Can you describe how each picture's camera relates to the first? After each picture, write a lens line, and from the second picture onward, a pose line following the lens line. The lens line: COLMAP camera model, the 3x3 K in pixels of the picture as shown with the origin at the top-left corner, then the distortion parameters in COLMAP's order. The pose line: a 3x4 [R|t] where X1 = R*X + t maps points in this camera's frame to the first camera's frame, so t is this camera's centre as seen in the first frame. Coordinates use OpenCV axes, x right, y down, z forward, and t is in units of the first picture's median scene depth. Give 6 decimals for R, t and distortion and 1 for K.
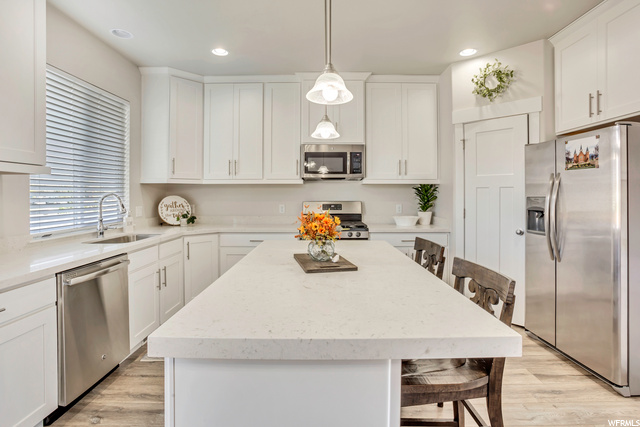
lens RADIAL K [[319.1, 0, 318.2], [0, 319.1, 195.5], [0, 0, 1]] dist [-0.083593, 0.040060]
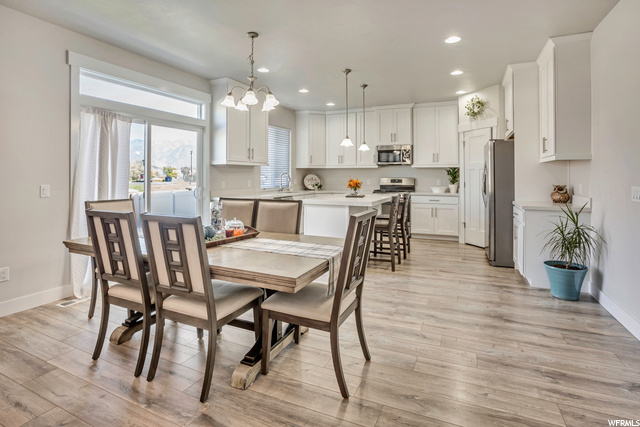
lens RADIAL K [[325.6, 0, 319.7], [0, 325.6, 177.0], [0, 0, 1]] dist [-0.062056, 0.033670]
pose [[0.907894, 0.002761, -0.419192, 0.480250], [-0.002233, 0.999996, 0.001750, 0.014418], [0.419195, -0.000653, 0.907896, -0.901498]]
